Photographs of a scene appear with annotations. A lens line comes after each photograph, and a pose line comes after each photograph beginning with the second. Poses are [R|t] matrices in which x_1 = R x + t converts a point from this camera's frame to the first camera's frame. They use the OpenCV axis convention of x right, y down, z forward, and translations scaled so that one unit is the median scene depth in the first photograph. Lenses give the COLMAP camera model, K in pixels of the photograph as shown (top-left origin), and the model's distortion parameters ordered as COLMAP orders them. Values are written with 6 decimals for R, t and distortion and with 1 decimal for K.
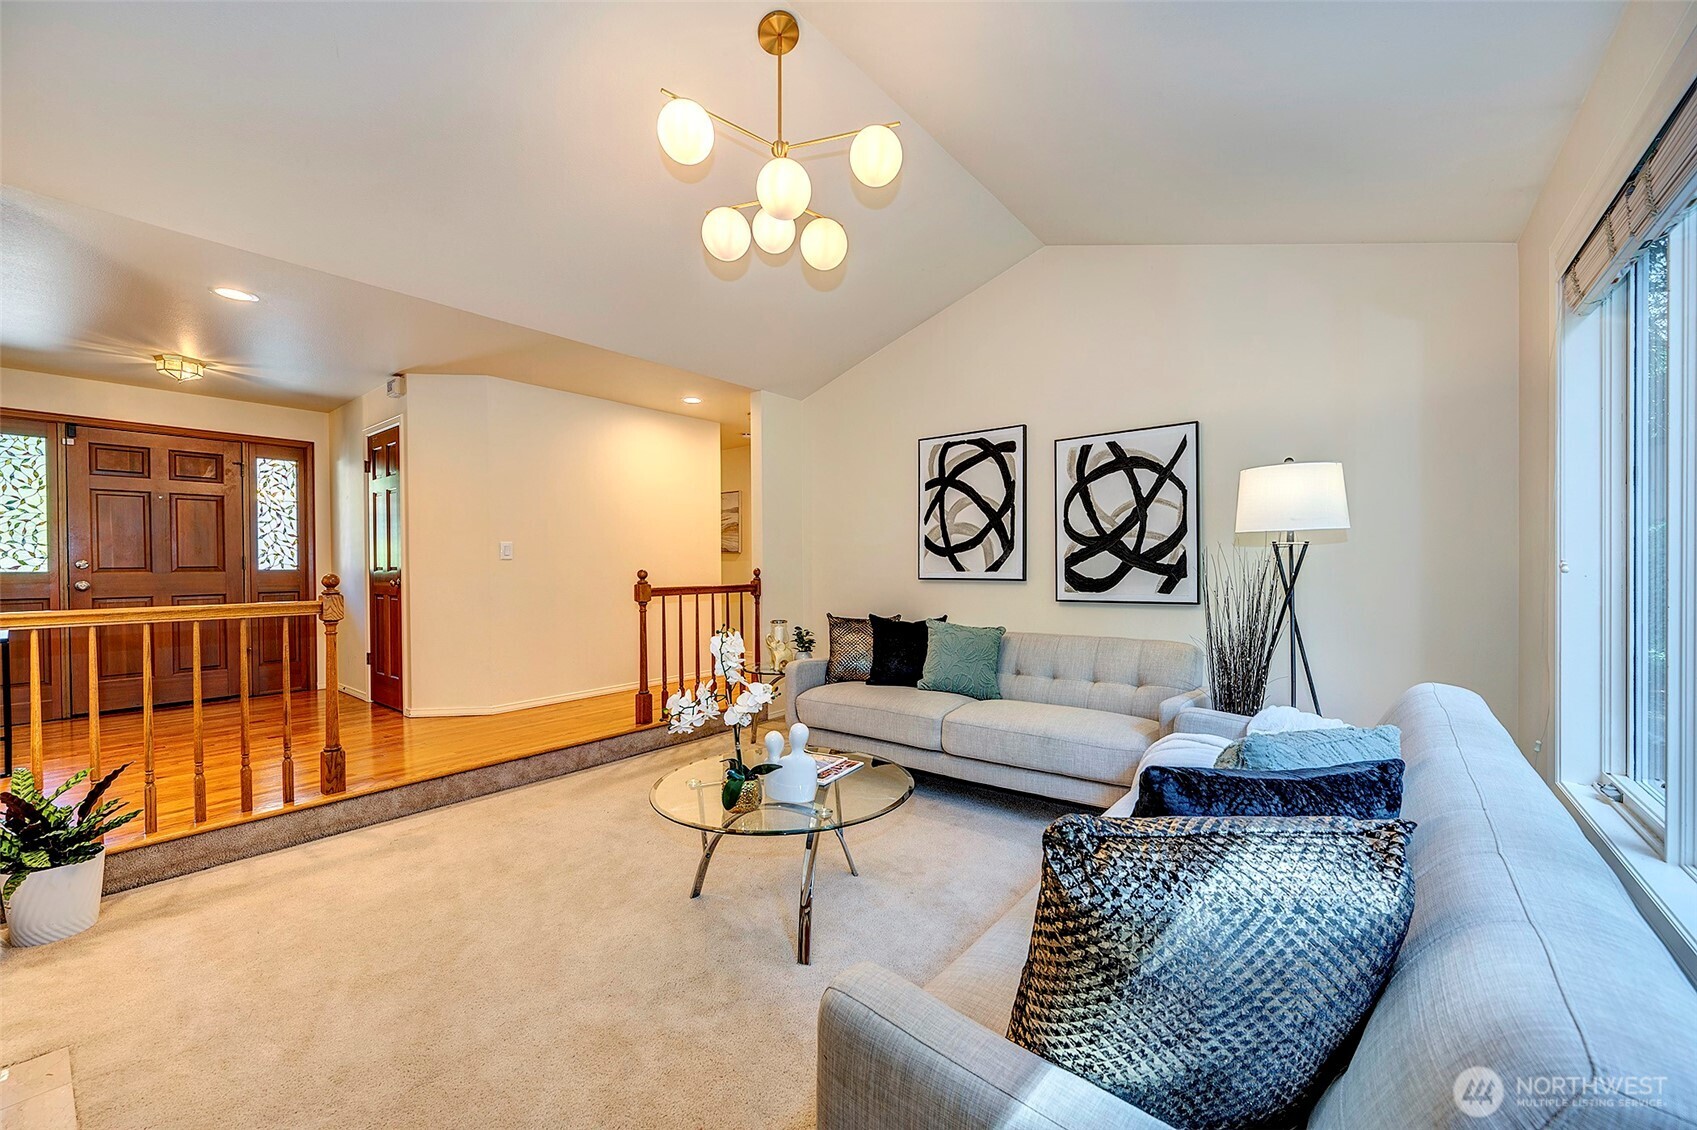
lens RADIAL K [[675.6, 0, 848.6], [0, 675.6, 565.1], [0, 0, 1]] dist [0.002345, -0.000439]
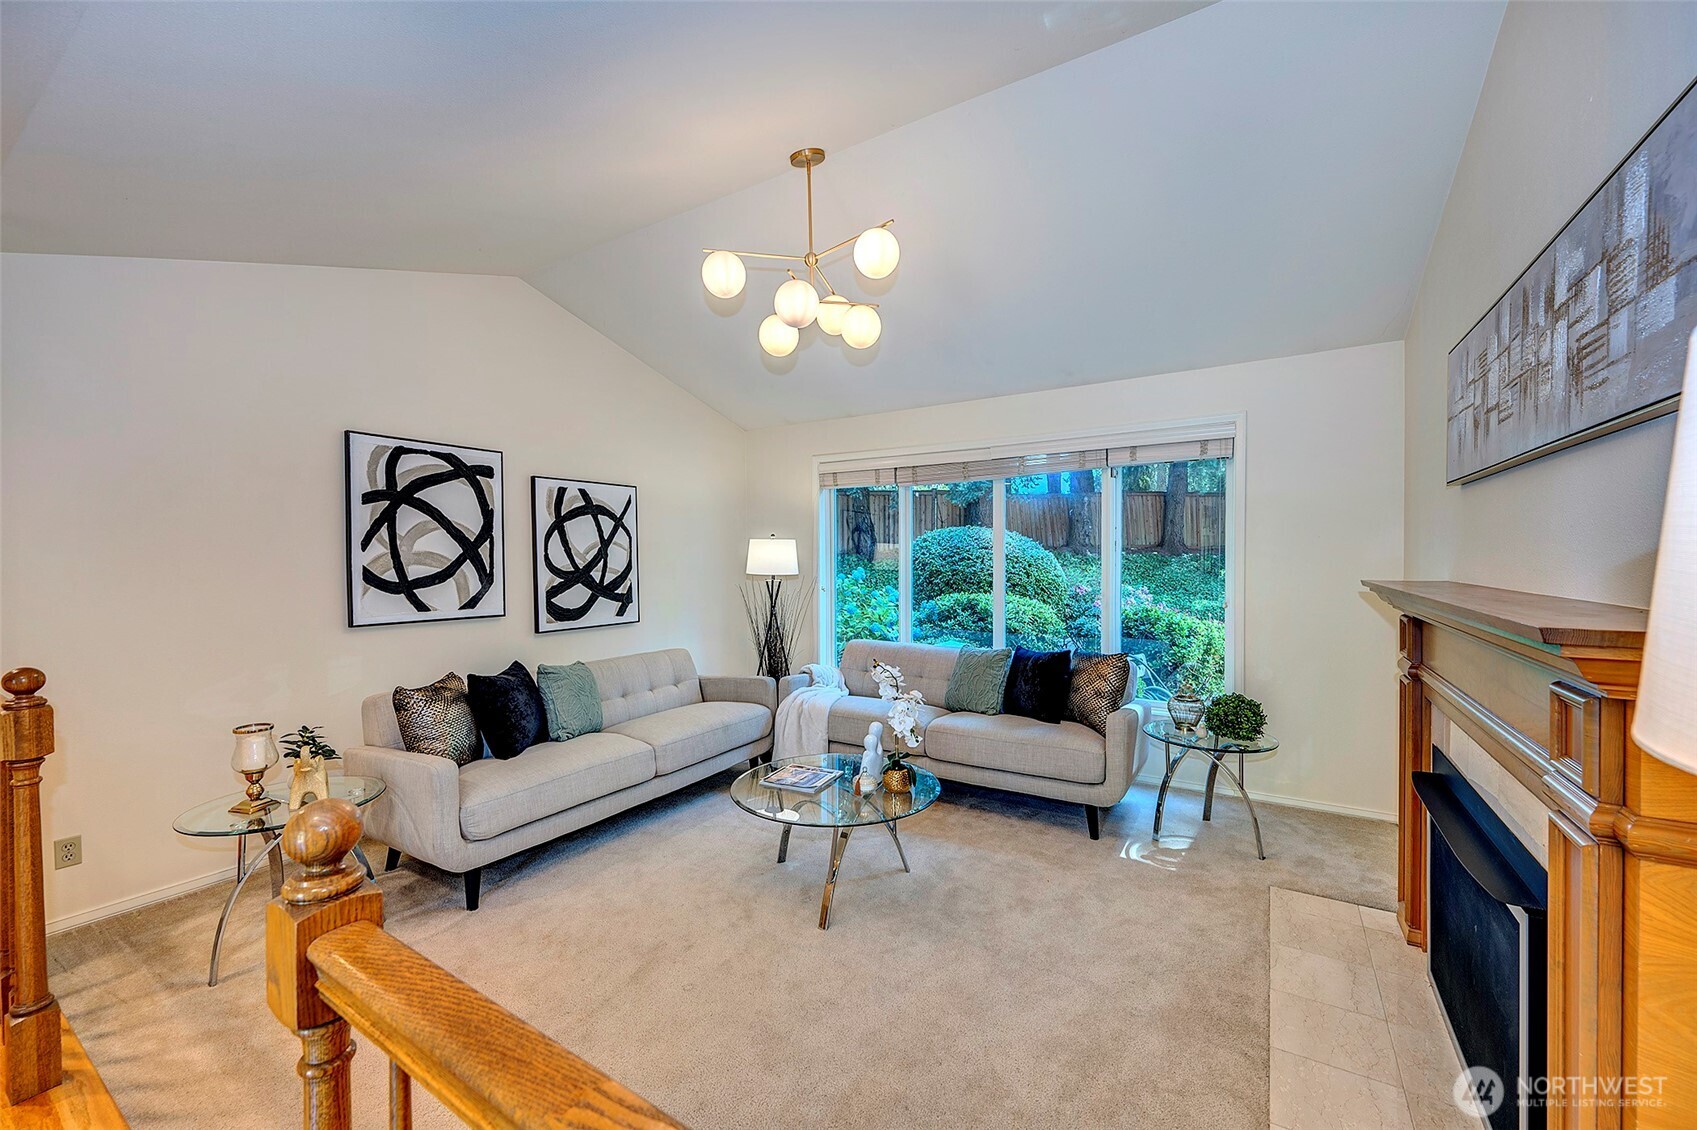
lens RADIAL K [[675.6, 0, 851.7], [0, 675.6, 572.2], [0, 0, 1]] dist [0.002345, -0.000439]
pose [[-0.128097, -0.013202, 0.991674, -0.779422], [0.005030, 0.999890, 0.013961, -0.051787], [-0.991749, 0.006776, -0.128016, 0.663502]]
